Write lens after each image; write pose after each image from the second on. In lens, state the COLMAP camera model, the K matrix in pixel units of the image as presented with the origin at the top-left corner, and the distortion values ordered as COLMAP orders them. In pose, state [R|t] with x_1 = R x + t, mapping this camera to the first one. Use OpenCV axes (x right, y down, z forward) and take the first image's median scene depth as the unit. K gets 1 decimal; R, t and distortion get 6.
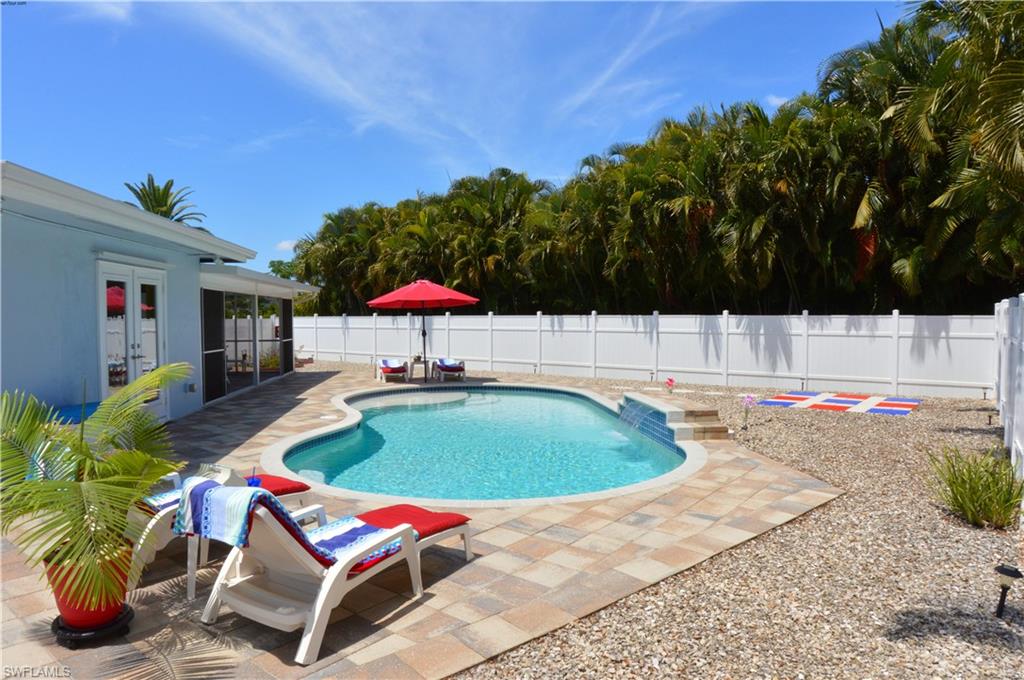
lens RADIAL K [[649.0, 0, 512.0], [0, 649.0, 340.0], [0, 0, 1]] dist [-0.110657, 0.027052]
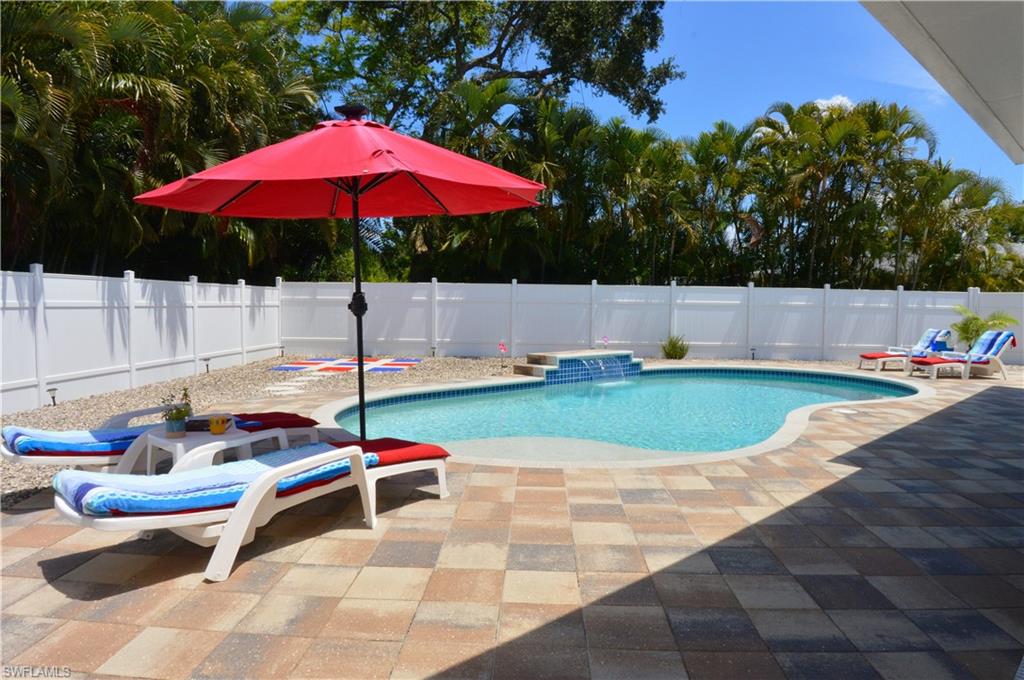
lens RADIAL K [[649.0, 0, 512.0], [0, 649.0, 340.0], [0, 0, 1]] dist [-0.110657, 0.027052]
pose [[-0.591430, -0.054306, 0.804525, -0.409868], [0.010525, 0.997125, 0.075044, -0.020139], [-0.806287, 0.052851, -0.589158, 1.084459]]
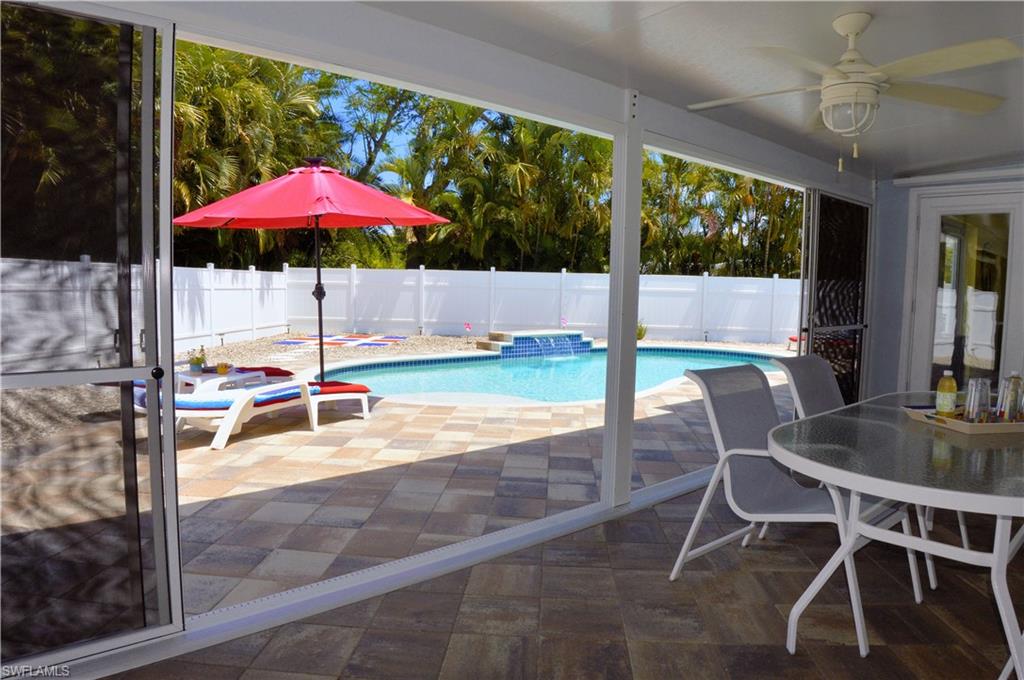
lens RADIAL K [[649.0, 0, 512.0], [0, 649.0, 340.0], [0, 0, 1]] dist [-0.110657, 0.027052]
pose [[-0.570042, -0.082912, 0.817421, -0.553355], [-0.000093, 0.994902, 0.100849, -0.026166], [-0.821615, 0.057413, -0.567144, 1.105738]]
